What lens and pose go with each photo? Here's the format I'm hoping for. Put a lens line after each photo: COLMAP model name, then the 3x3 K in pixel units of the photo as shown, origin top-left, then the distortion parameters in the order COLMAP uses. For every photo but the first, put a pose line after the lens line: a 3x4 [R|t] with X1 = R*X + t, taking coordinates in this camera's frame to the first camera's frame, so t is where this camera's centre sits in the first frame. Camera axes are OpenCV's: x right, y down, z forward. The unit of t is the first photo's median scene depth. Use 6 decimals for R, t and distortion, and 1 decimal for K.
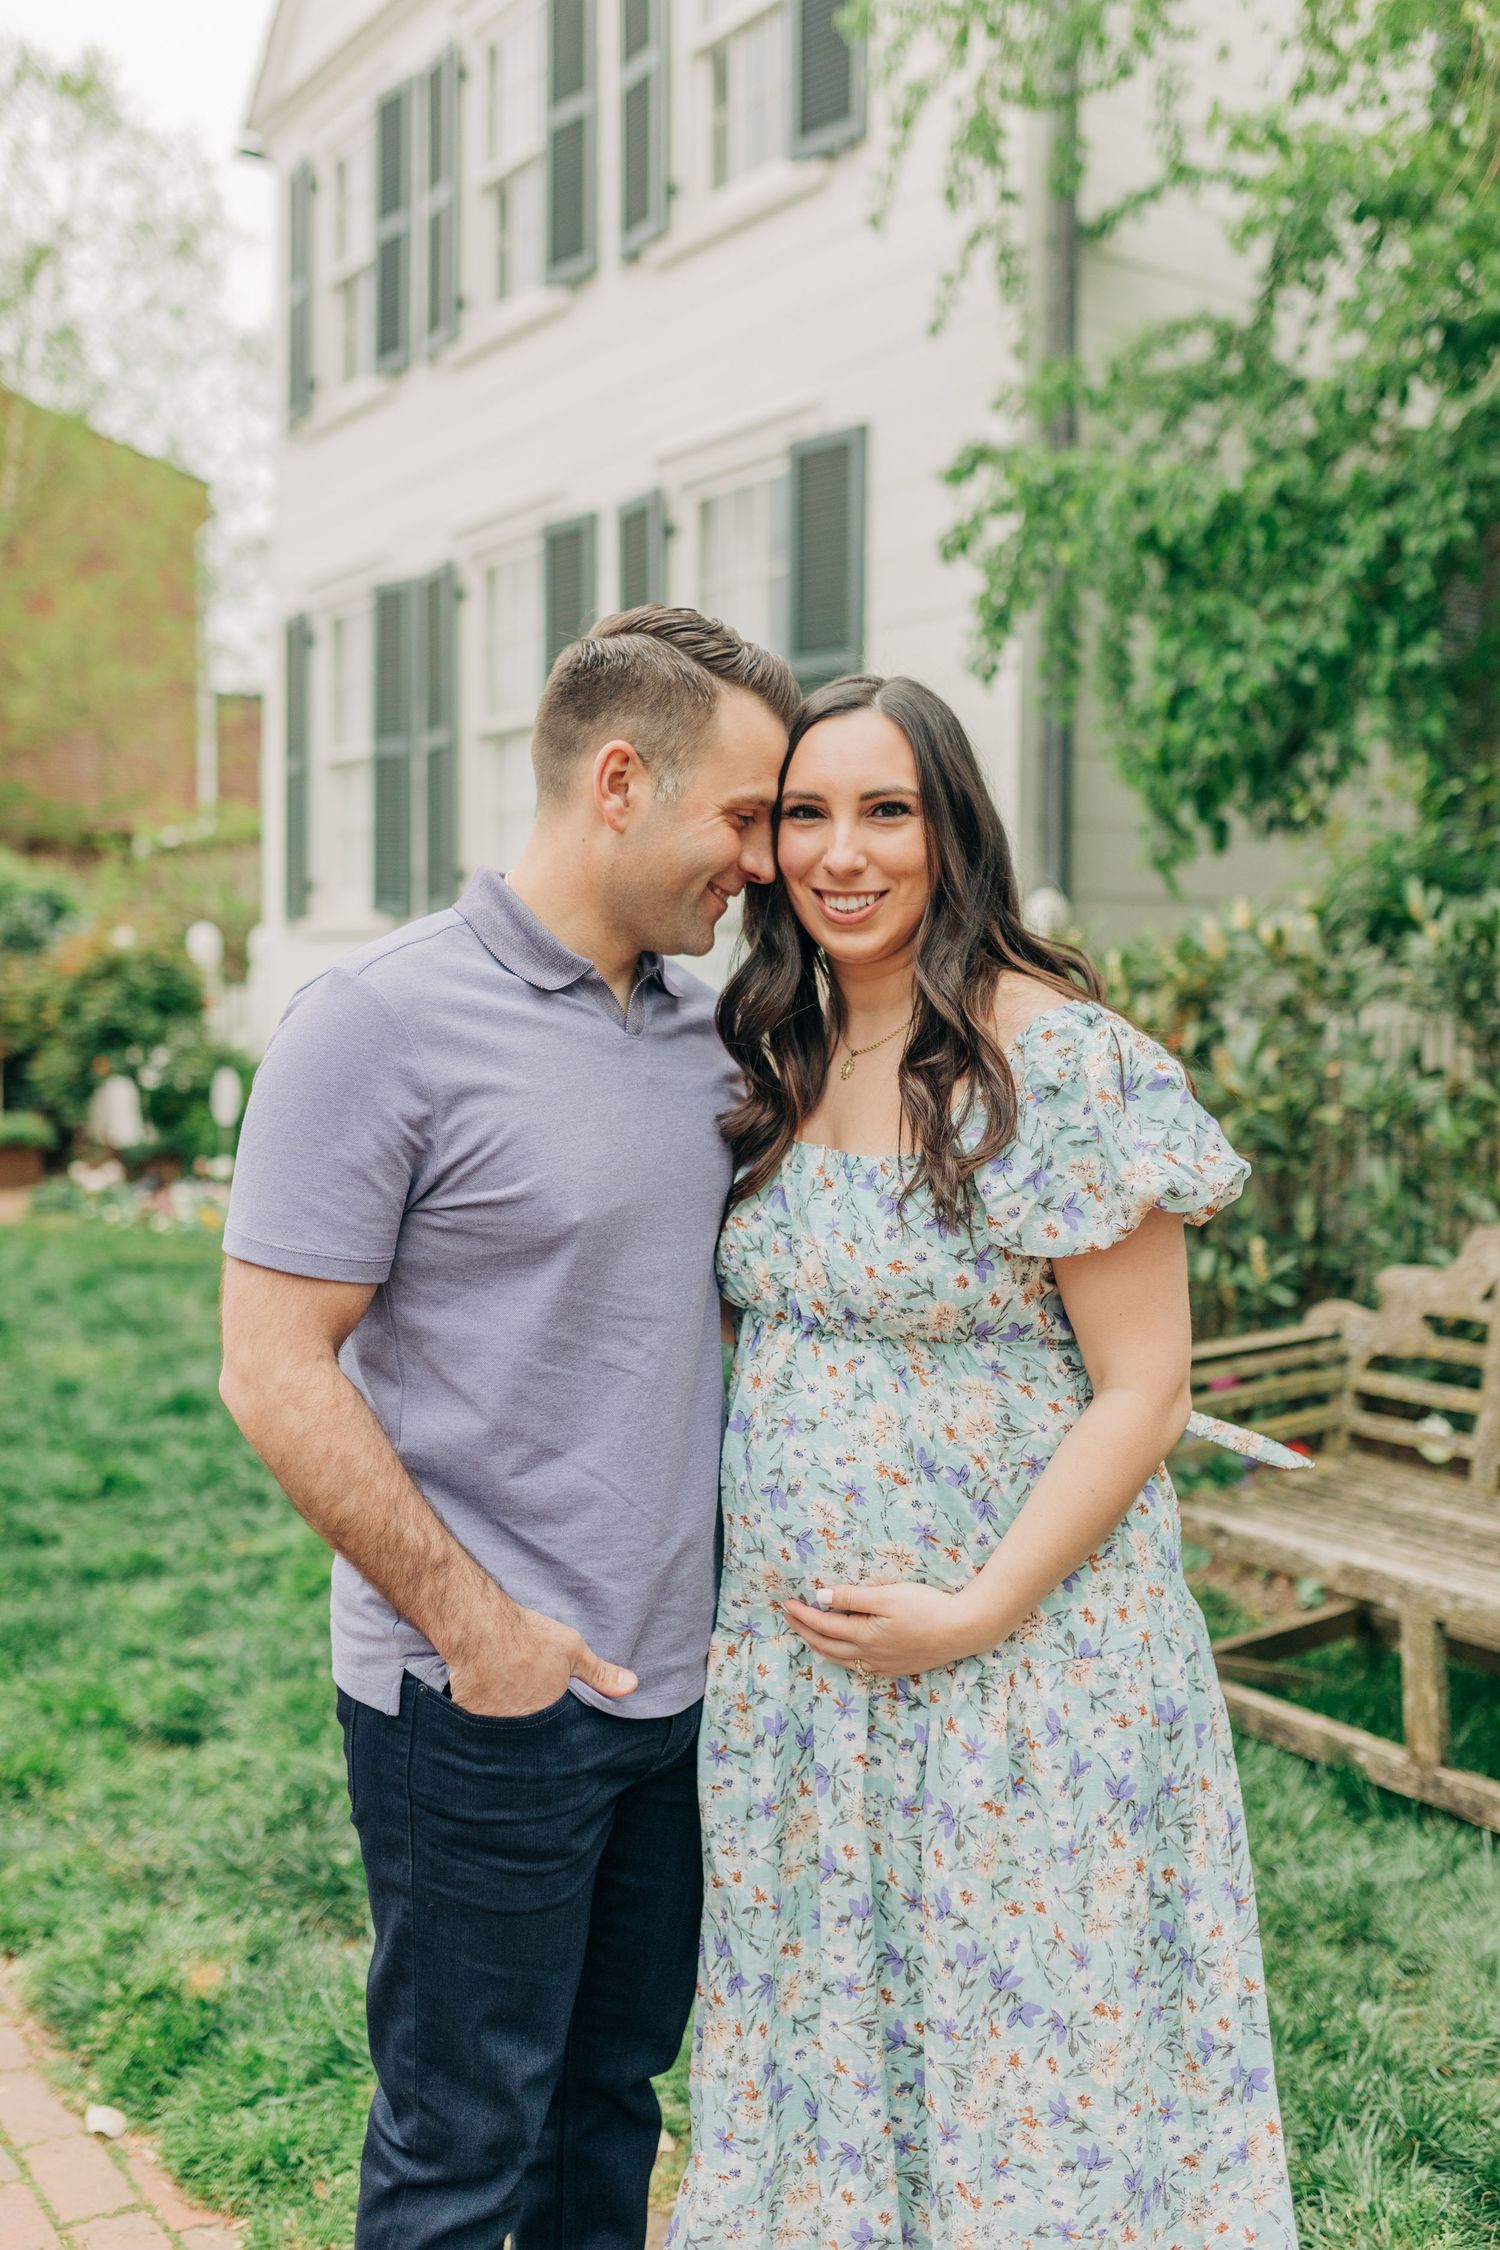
lens RADIAL K [[2266.0, 0, 736.3], [0, 2266.0, 1129.8], [0, 0, 1]] dist [0.003578, 0.000000]
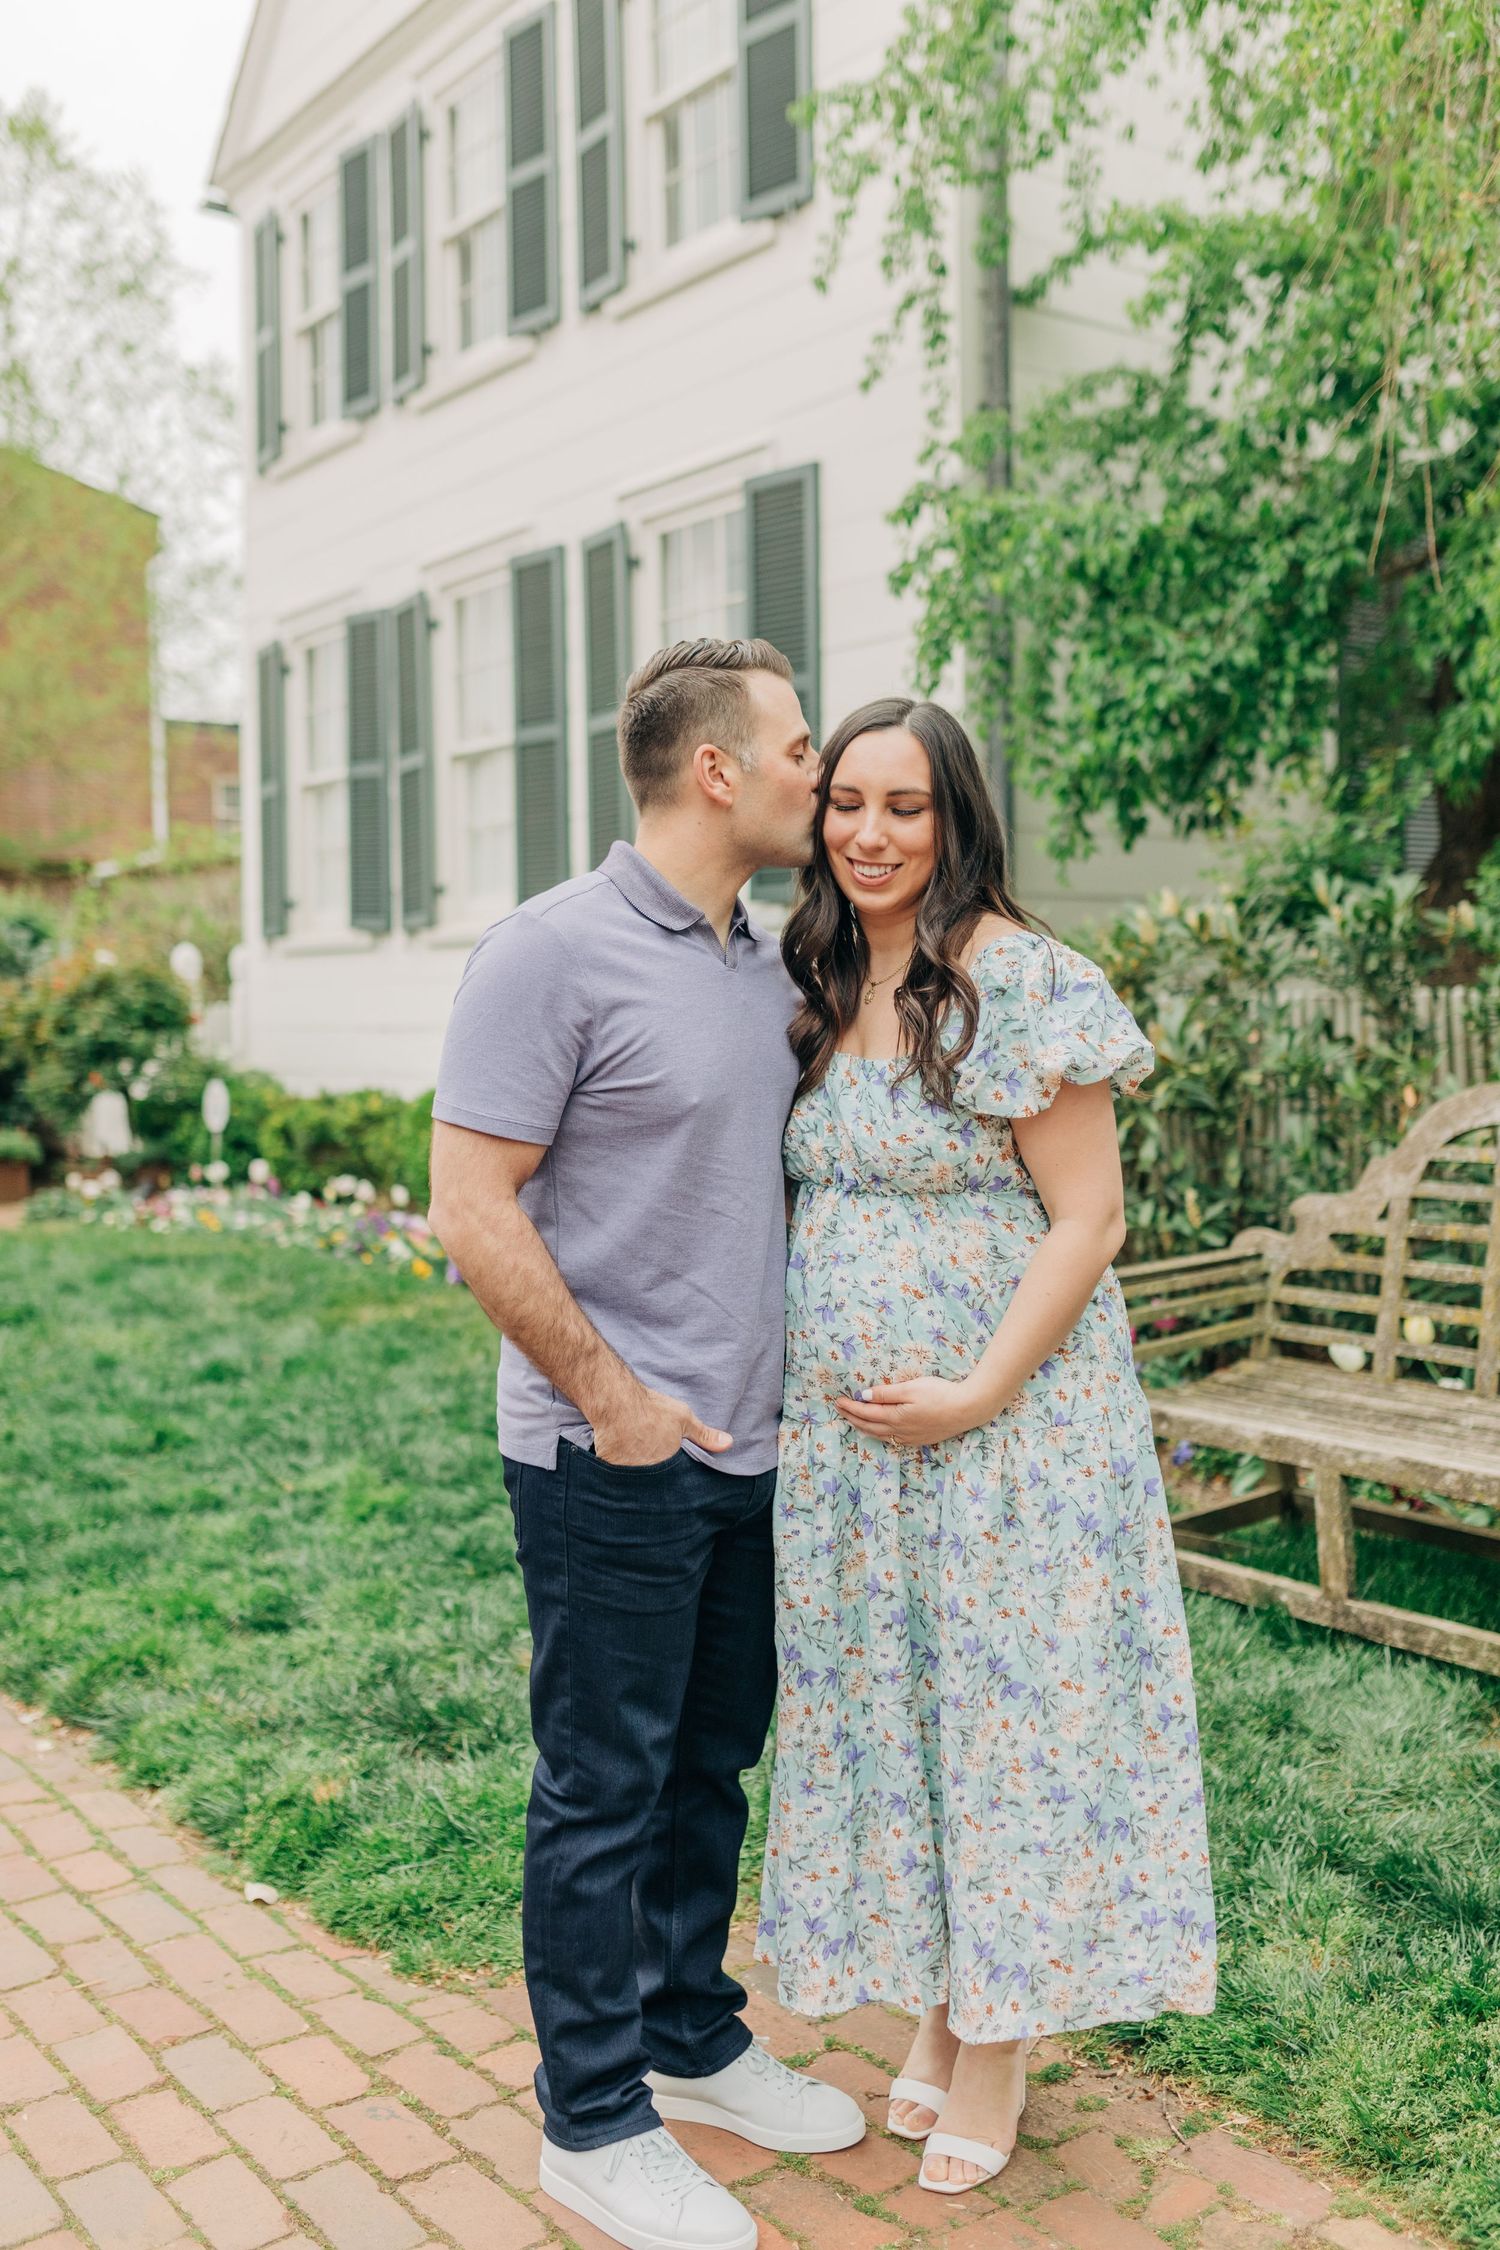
lens RADIAL K [[2266.0, 0, 755.1], [0, 2266.0, 1129.1], [0, 0, 1]] dist [0.003578, 0.000000]
pose [[0.999183, -0.022011, 0.033894, -0.021280], [0.022315, 0.999714, -0.008638, 0.020470], [-0.033695, 0.009387, 0.999388, -0.105865]]
